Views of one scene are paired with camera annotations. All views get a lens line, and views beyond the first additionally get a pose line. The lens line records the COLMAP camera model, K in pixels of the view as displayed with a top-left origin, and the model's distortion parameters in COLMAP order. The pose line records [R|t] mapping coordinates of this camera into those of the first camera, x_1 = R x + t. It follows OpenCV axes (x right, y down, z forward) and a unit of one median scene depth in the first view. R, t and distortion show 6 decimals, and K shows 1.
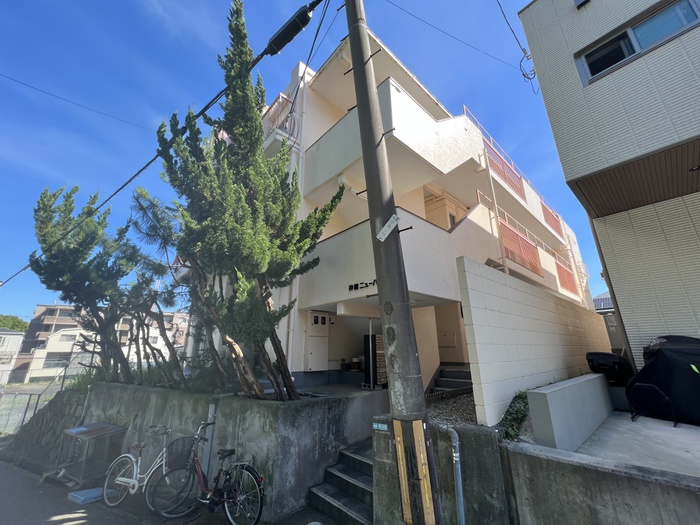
lens RADIAL K [[278.2, 0, 350.9], [0, 278.2, 258.6], [0, 0, 1]] dist [0.000447, 0.000059]
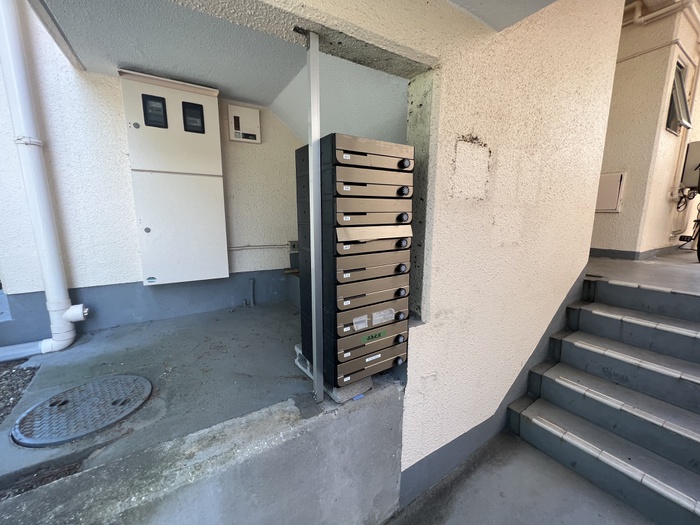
lens RADIAL K [[278.2, 0, 347.5], [0, 278.2, 259.7], [0, 0, 1]] dist [0.000447, 0.000059]
pose [[0.981986, 0.036594, -0.185379, 0.124010], [0.053124, 0.888030, 0.456705, 0.256985], [0.181335, -0.458326, 0.870089, 0.801856]]
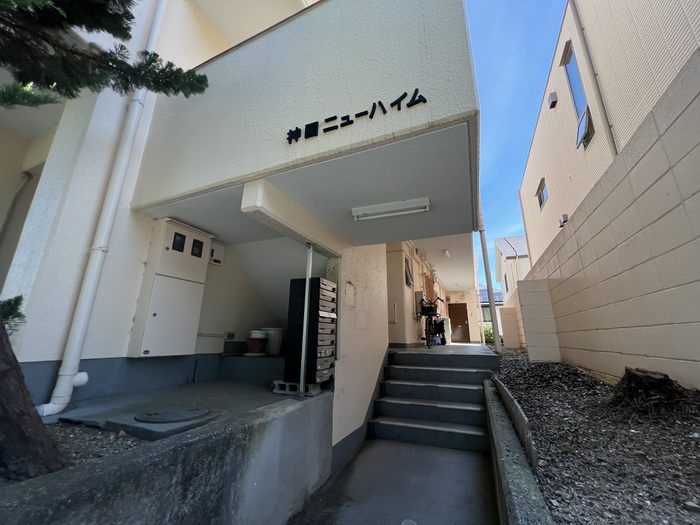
lens RADIAL K [[278.2, 0, 349.0], [0, 278.2, 259.3], [0, 0, 1]] dist [0.000447, 0.000059]
pose [[0.915600, 0.121664, 0.383241, -0.048567], [-0.138532, 0.990219, 0.016609, 0.221802], [-0.377472, -0.068298, 0.923499, 0.537044]]
